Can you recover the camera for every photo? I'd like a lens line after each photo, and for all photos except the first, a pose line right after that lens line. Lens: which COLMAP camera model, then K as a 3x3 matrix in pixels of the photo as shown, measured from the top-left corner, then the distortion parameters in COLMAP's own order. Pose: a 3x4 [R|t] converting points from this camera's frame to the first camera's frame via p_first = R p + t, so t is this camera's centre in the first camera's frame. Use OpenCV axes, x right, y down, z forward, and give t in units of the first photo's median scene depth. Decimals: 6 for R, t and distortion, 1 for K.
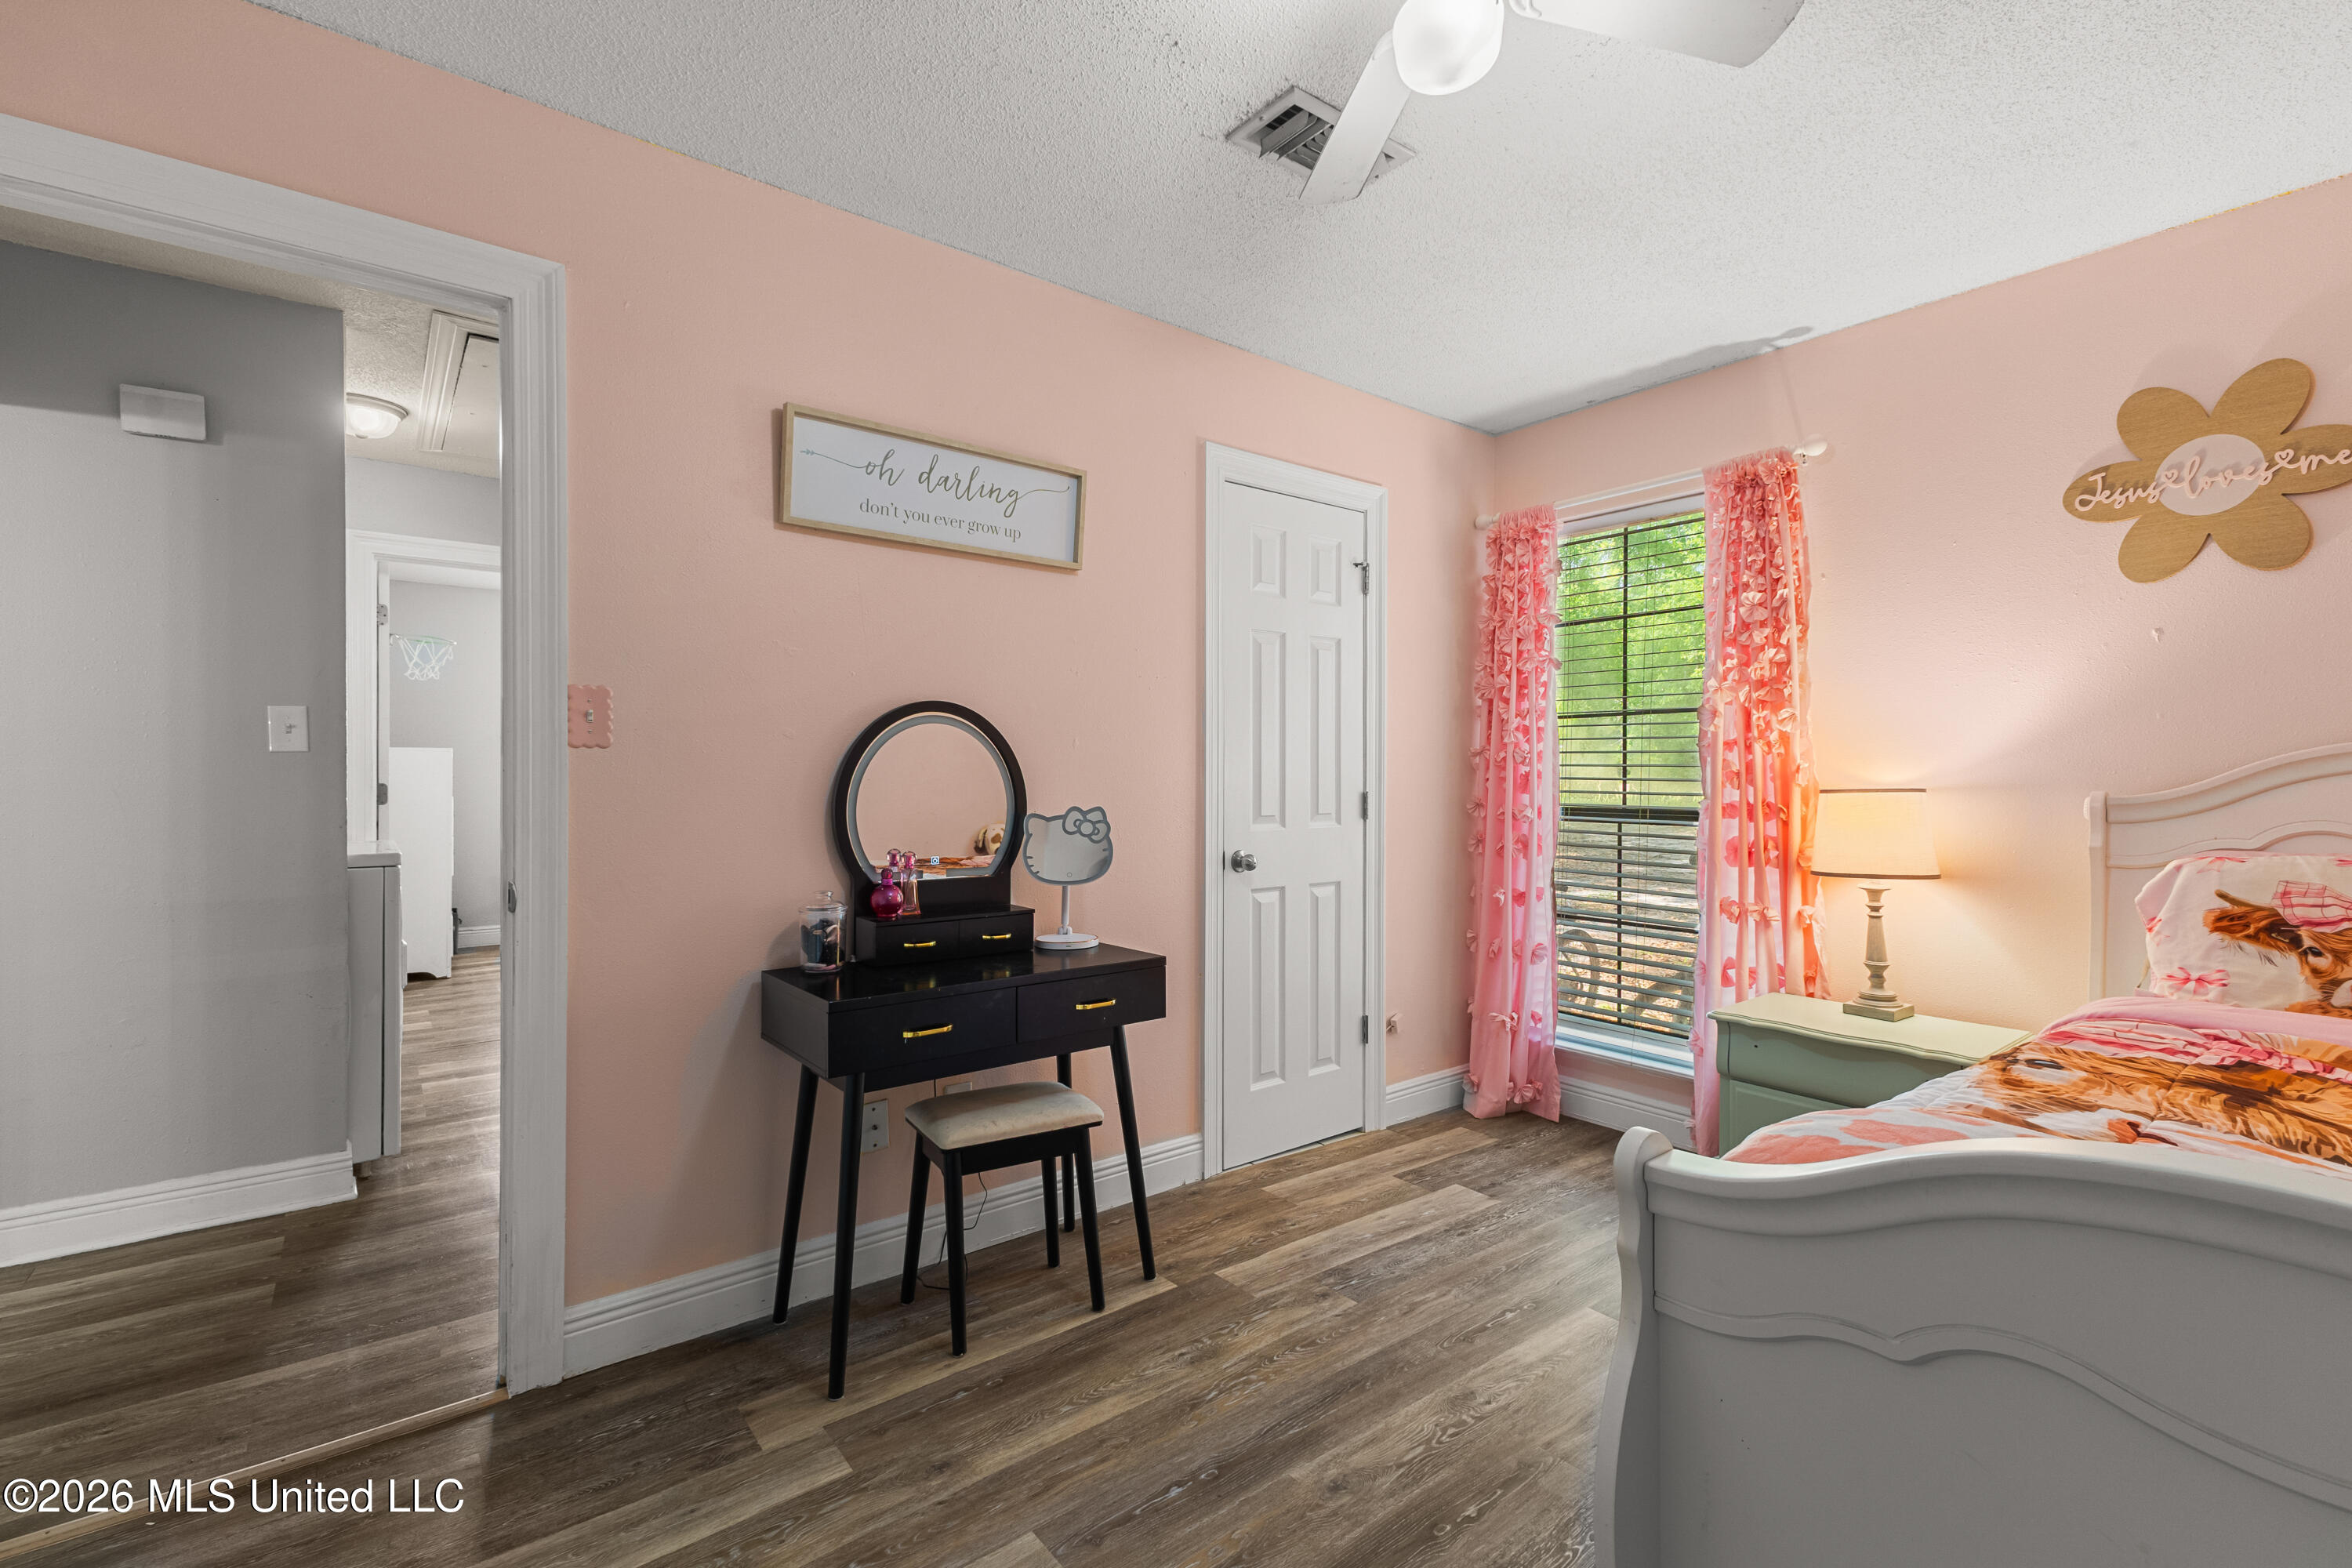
lens RADIAL K [[1031.8, 0, 1196.1], [0, 1031.8, 785.2], [0, 0, 1]] dist [0.013600, -0.002789]
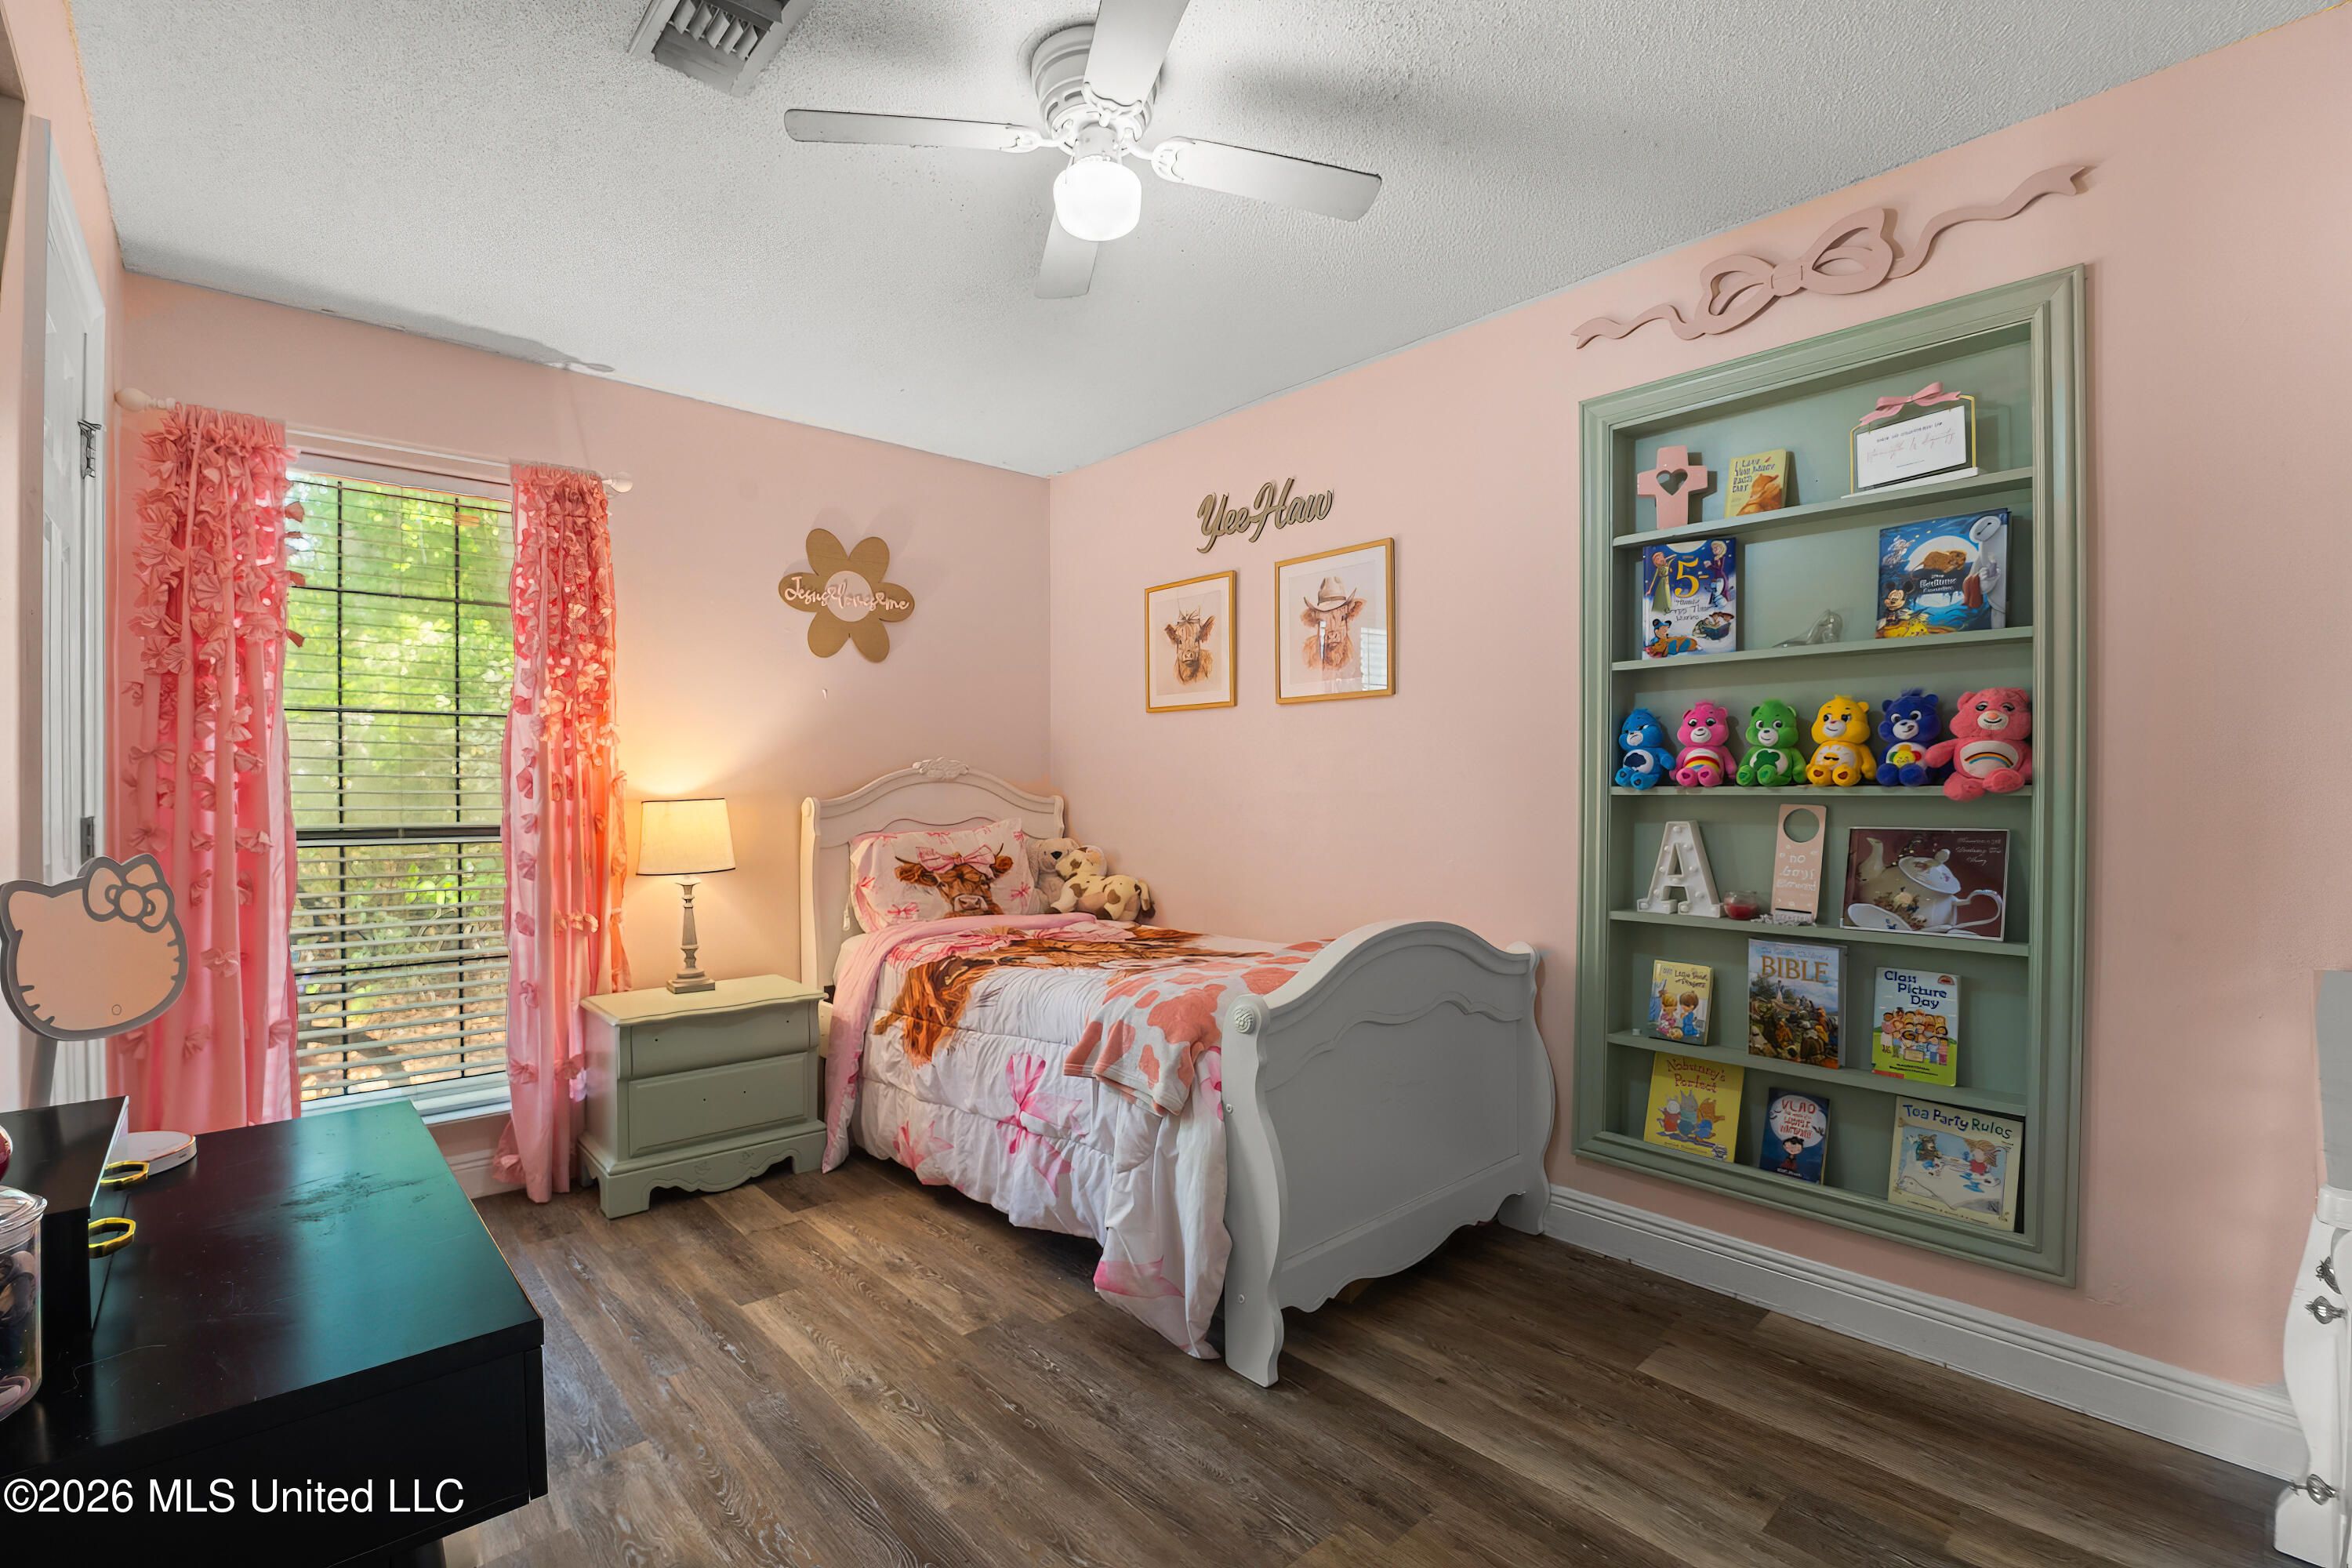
lens RADIAL K [[1031.8, 0, 1179.0], [0, 1031.8, 785.2], [0, 0, 1]] dist [0.013600, -0.002789]
pose [[-0.030943, -0.000970, 0.999521, -0.574080], [0.012193, 0.999925, 0.001348, -0.006448], [-0.999447, 0.012229, -0.030929, 0.520839]]
